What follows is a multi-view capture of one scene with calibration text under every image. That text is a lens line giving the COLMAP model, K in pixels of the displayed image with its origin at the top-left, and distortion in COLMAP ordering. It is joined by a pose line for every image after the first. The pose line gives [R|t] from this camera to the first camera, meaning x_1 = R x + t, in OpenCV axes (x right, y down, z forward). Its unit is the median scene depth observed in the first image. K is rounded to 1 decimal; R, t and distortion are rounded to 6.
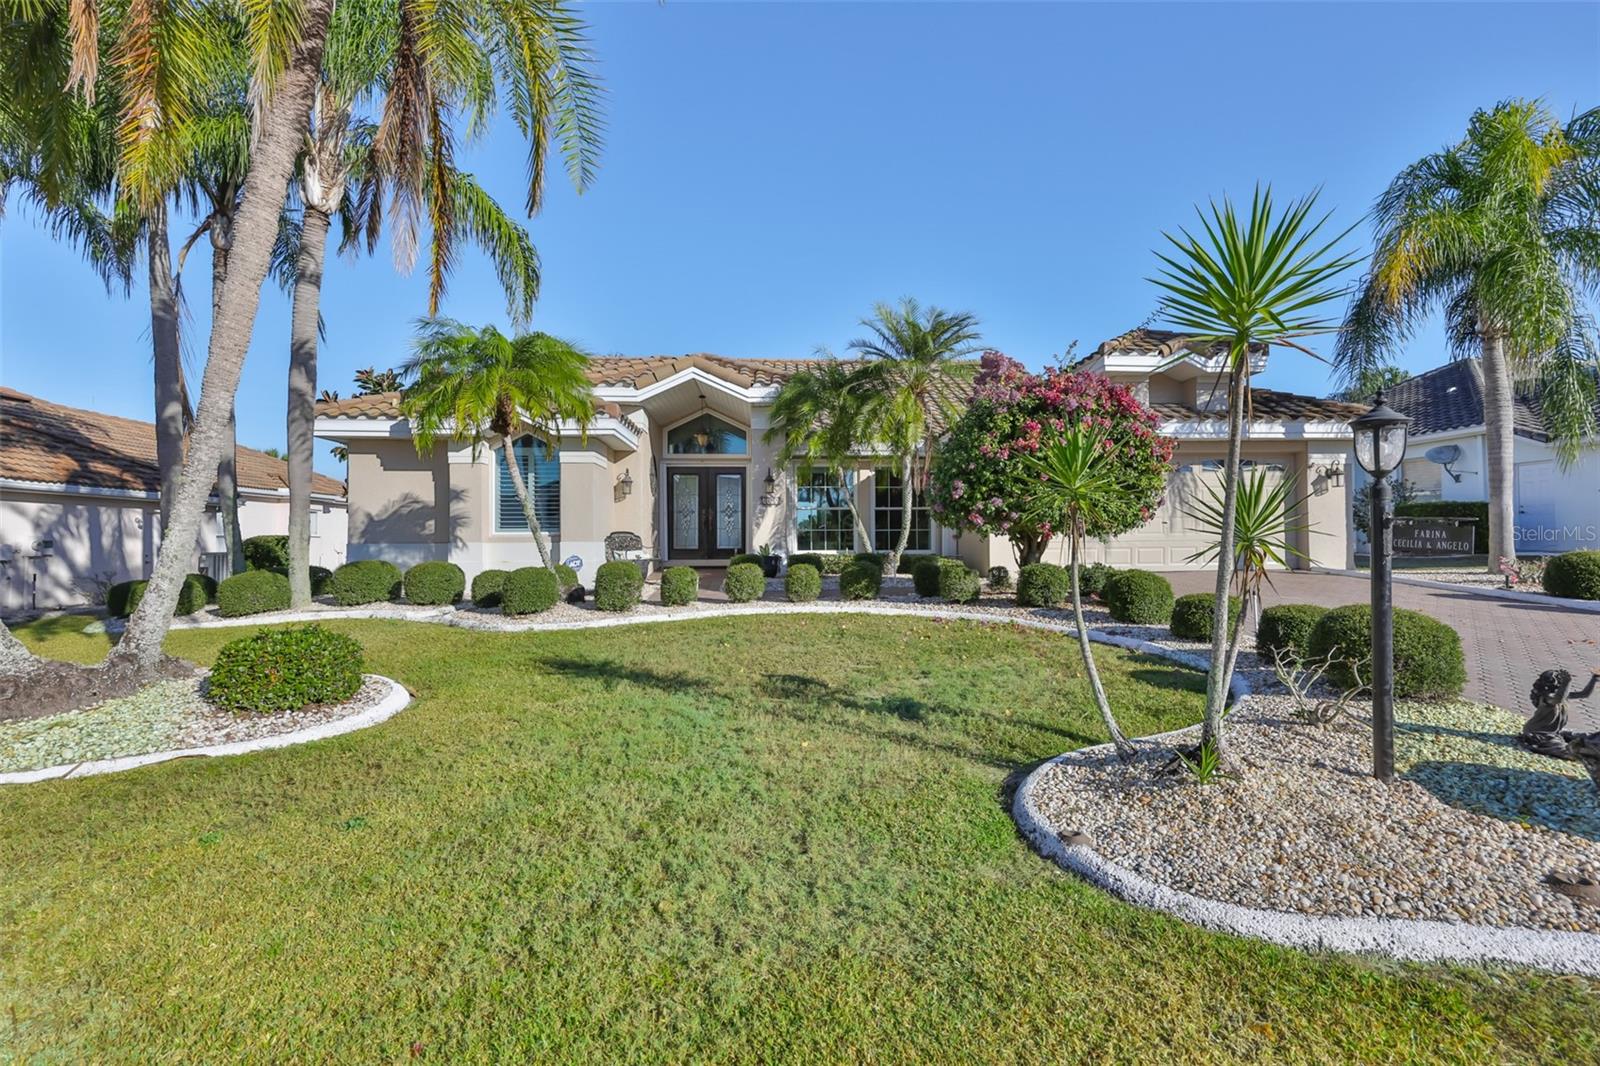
lens RADIAL K [[691.8, 0, 800.8], [0, 691.8, 523.1], [0, 0, 1]] dist [0.010336, -0.000551]
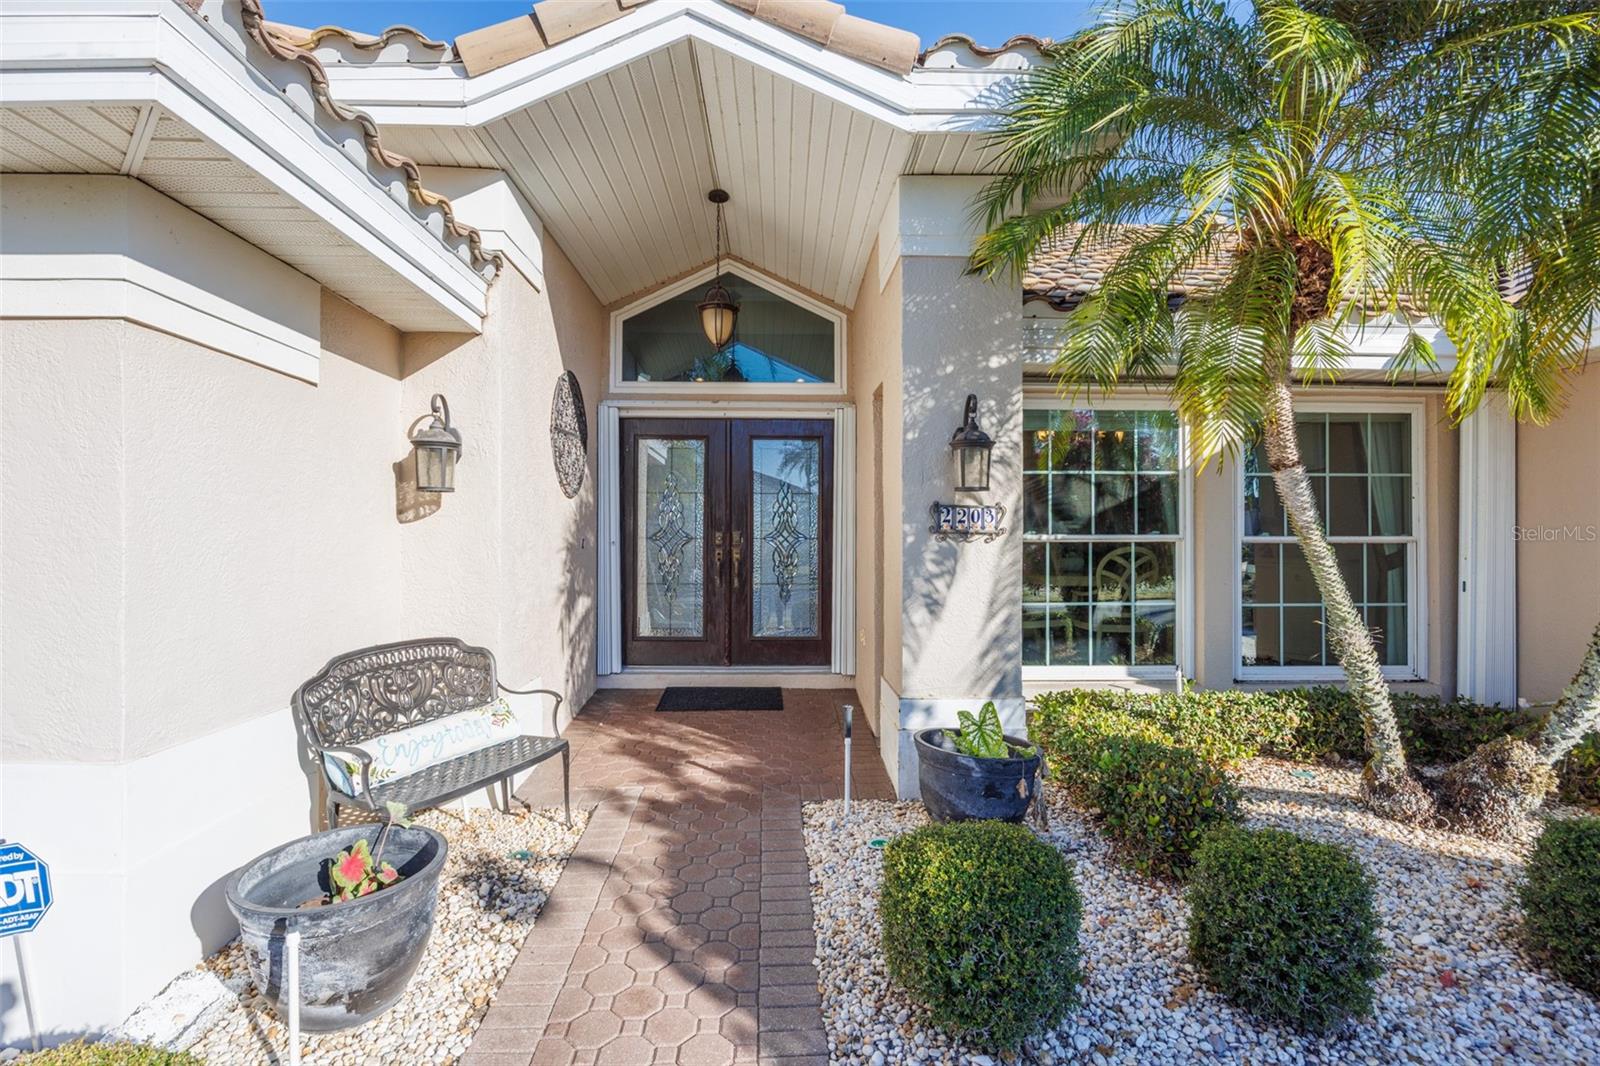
lens RADIAL K [[815.4, 0, 800.0], [0, 815.4, 533.0], [0, 0, 1]] dist [-0.000266, -0.000018]
pose [[0.999739, 0.005509, -0.022158, -0.121748], [-0.005270, 0.999928, 0.010790, -0.034658], [0.022216, -0.010670, 0.999696, 0.793418]]
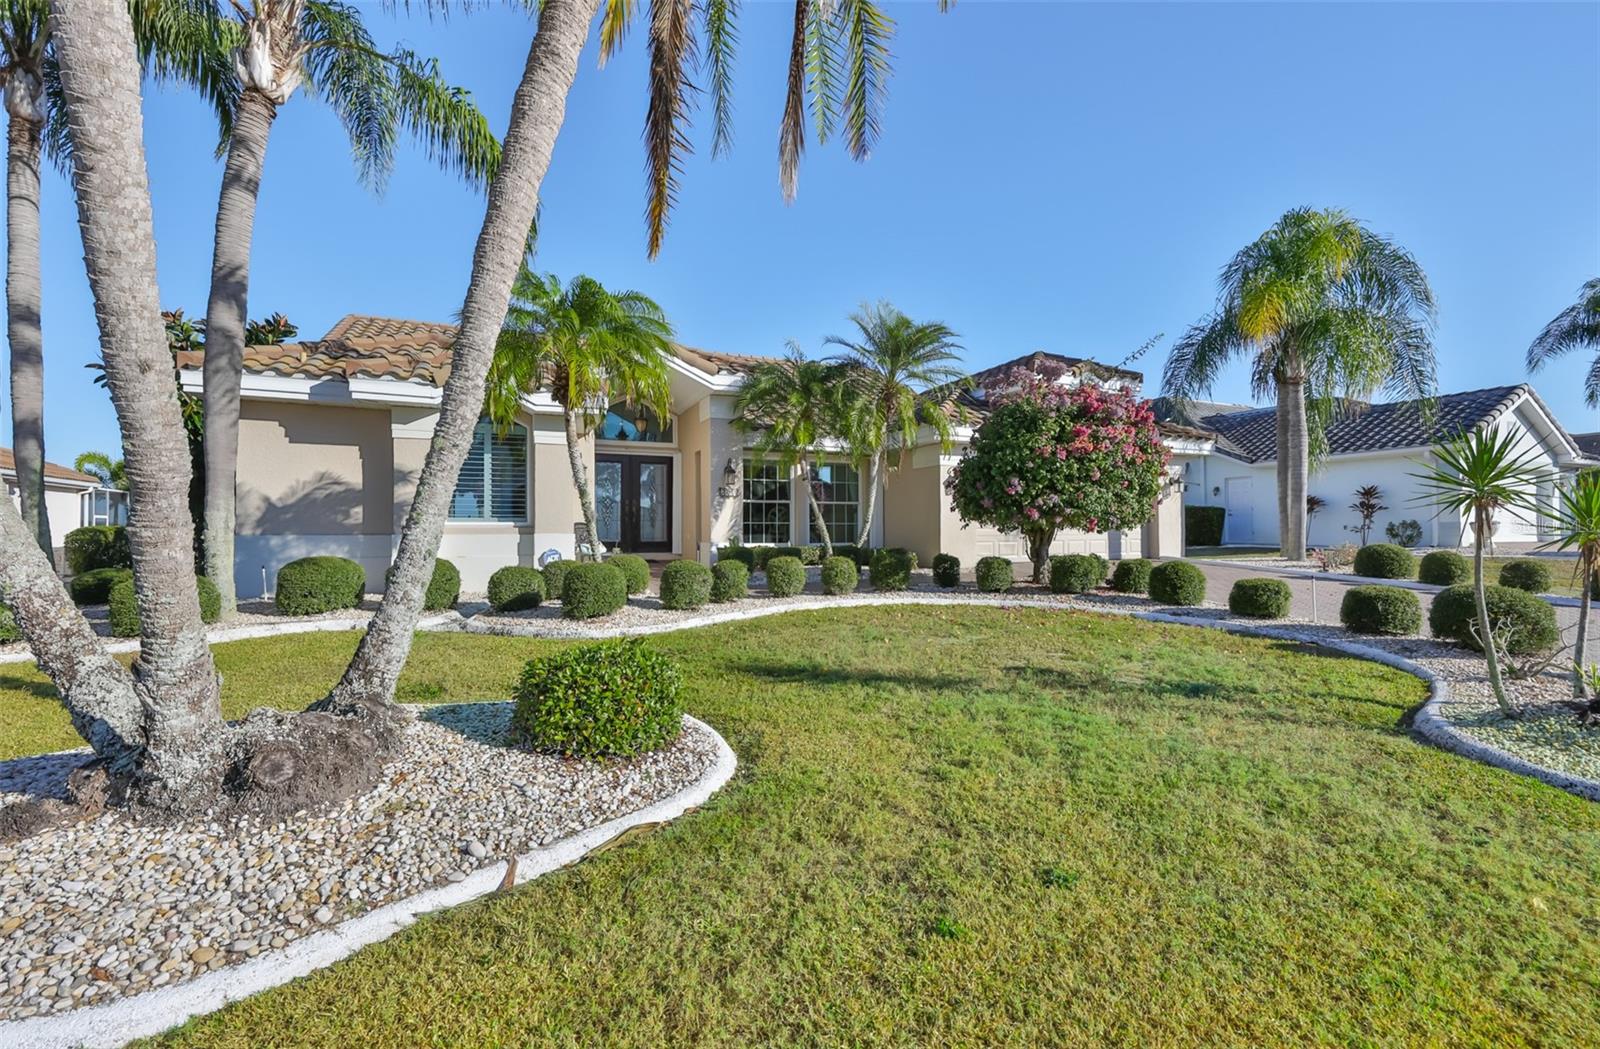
lens RADIAL K [[664.5, 0, 800.0], [0, 664.5, 524.5], [0, 0, 1]] dist [0.000914, 0.000936]
pose [[0.945114, 0.007545, 0.326654, -0.298884], [-0.011118, 0.999897, 0.009073, 0.003827], [-0.326552, -0.012207, 0.945100, 0.095250]]
